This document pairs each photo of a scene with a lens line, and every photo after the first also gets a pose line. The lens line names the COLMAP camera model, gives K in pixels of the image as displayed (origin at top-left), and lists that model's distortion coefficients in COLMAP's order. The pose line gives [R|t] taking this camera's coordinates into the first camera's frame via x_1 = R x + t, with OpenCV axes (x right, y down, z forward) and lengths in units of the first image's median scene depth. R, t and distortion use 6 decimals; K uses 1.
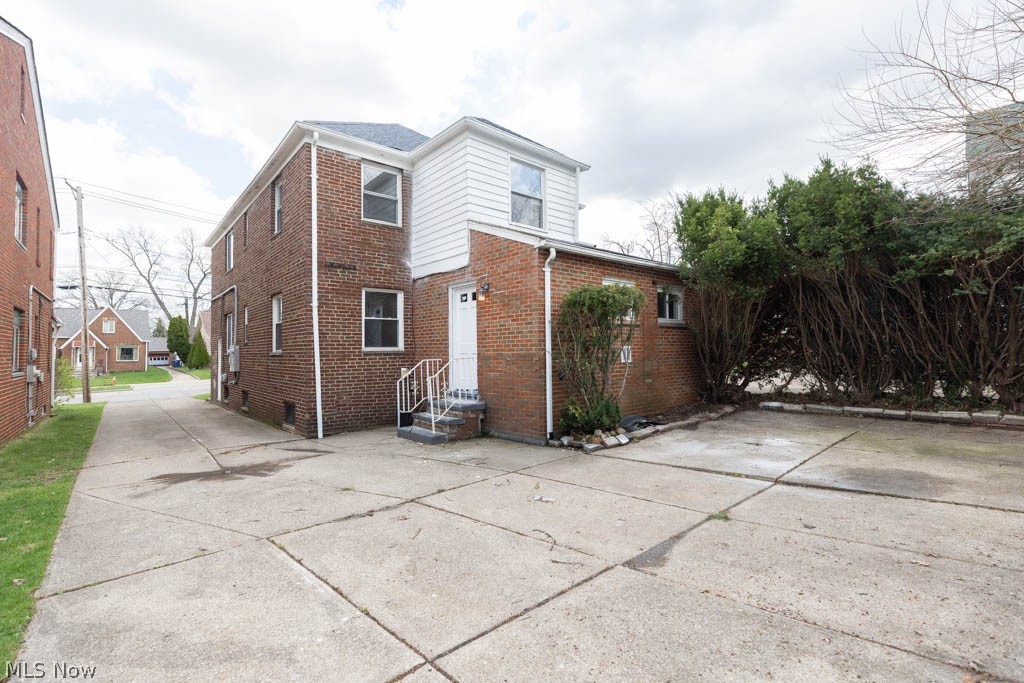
lens RADIAL K [[455.5, 0, 510.6], [0, 455.5, 336.4], [0, 0, 1]] dist [0.003740, 0.000103]
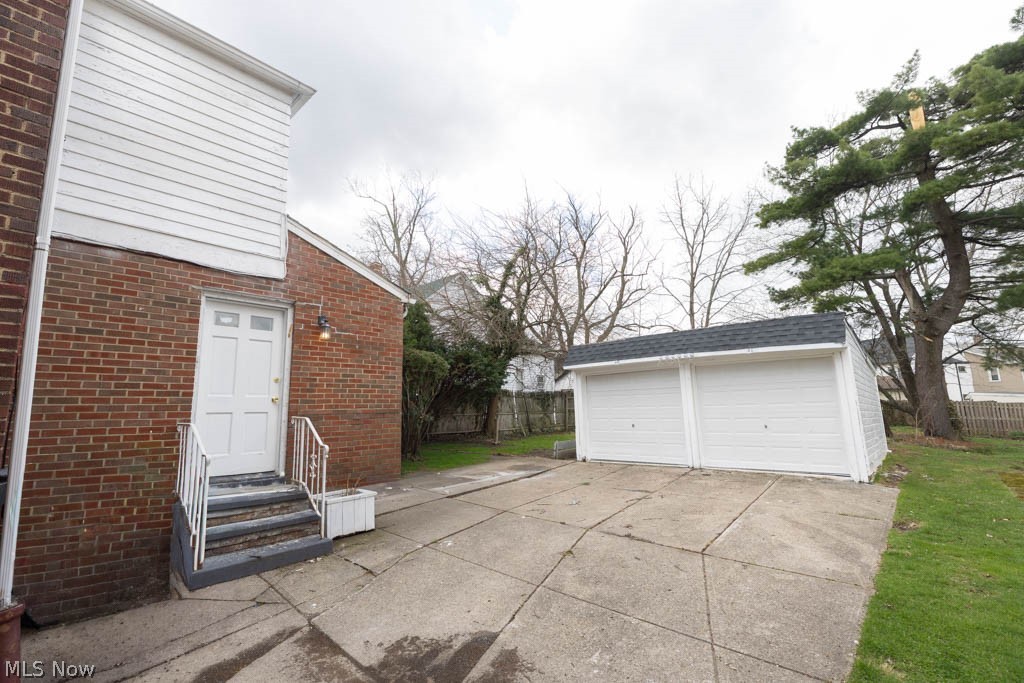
lens RADIAL K [[455.5, 0, 510.6], [0, 455.5, 336.4], [0, 0, 1]] dist [0.003740, 0.000103]
pose [[-0.118364, 0.182422, 0.976070, -1.332869], [-0.005452, 0.982846, -0.184350, 0.086331], [-0.992955, -0.027142, -0.115339, 1.265279]]
